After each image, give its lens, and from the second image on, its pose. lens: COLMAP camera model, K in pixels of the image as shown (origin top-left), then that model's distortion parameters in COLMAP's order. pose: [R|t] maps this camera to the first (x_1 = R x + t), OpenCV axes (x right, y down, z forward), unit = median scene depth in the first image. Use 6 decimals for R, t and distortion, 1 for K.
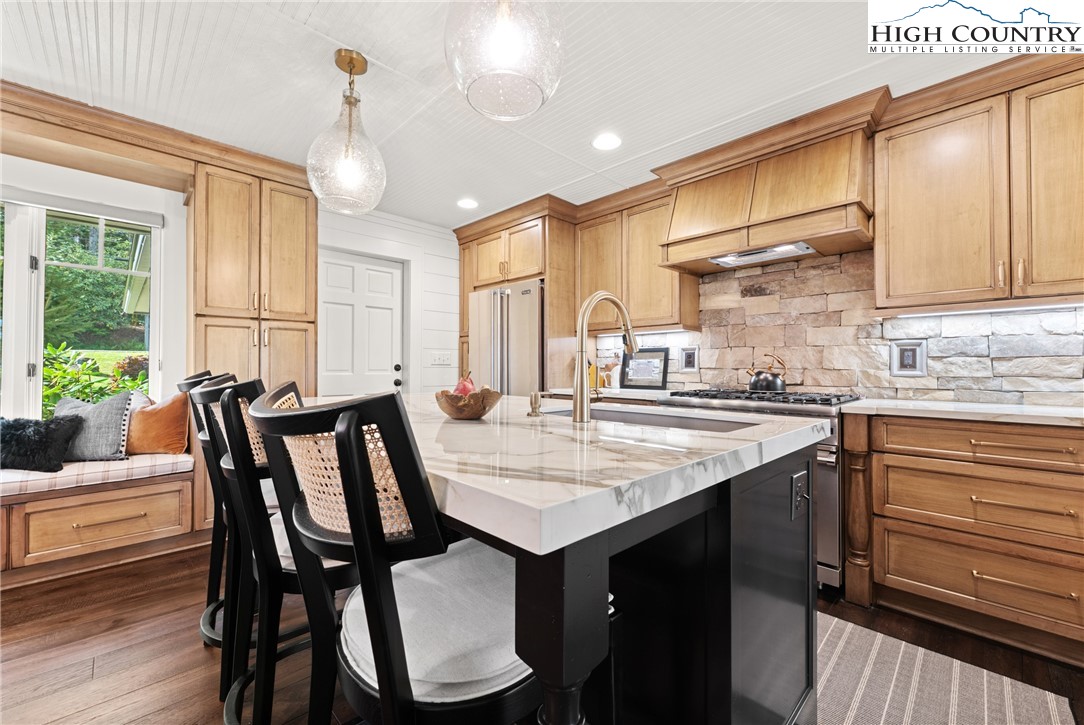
lens RADIAL K [[439.1, 0, 542.0], [0, 439.1, 362.5], [0, 0, 1]] dist [-0.001133, -0.000173]
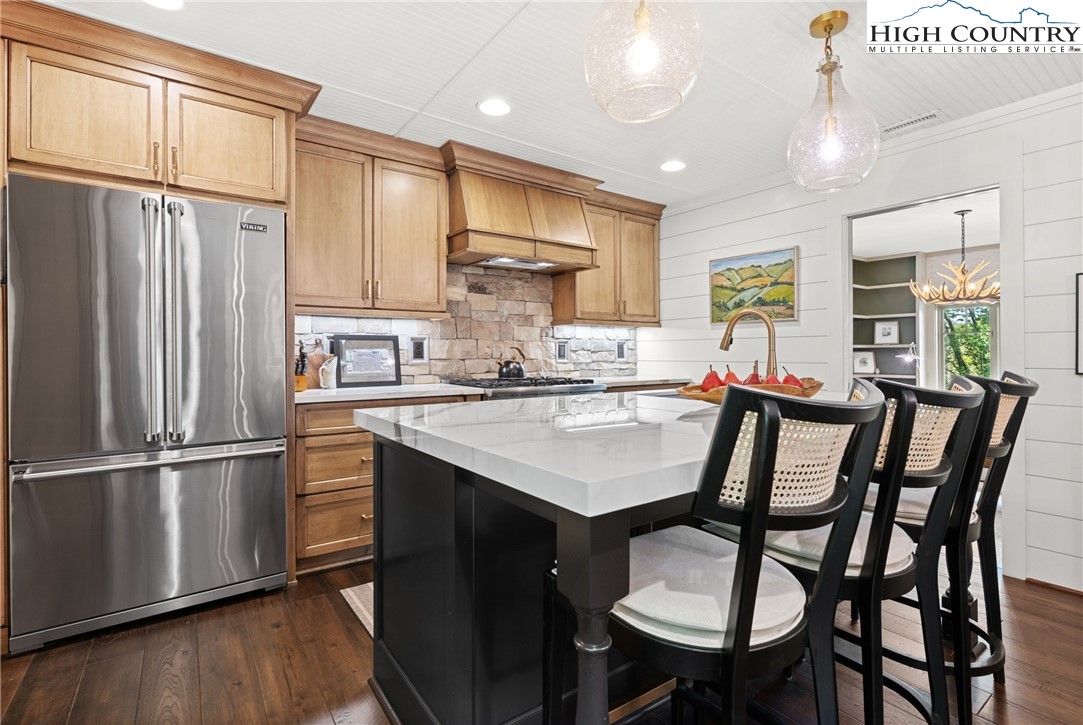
lens RADIAL K [[497.3, 0, 539.4], [0, 497.3, 347.7], [0, 0, 1]] dist [-0.000602, -0.000055]
pose [[0.157885, 0.007809, 0.987427, -0.792354], [-0.009422, 0.999935, -0.006402, -0.008698], [-0.987413, -0.008293, 0.157948, 0.715642]]
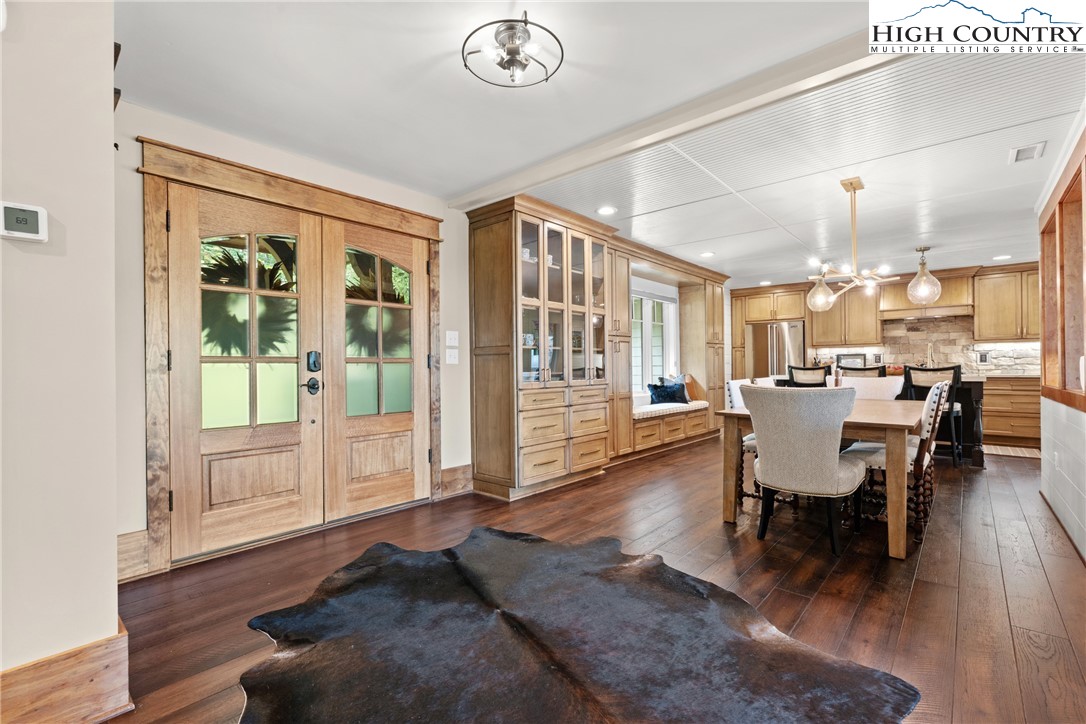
lens RADIAL K [[488.5, 0, 543.0], [0, 488.5, 362.0], [0, 0, 1]] dist [0.001841, 0.000293]
pose [[0.996006, -0.006004, 0.089081, -1.854901], [0.006359, 0.999973, -0.003707, 0.007059], [-0.089057, 0.004259, 0.996017, -1.523265]]
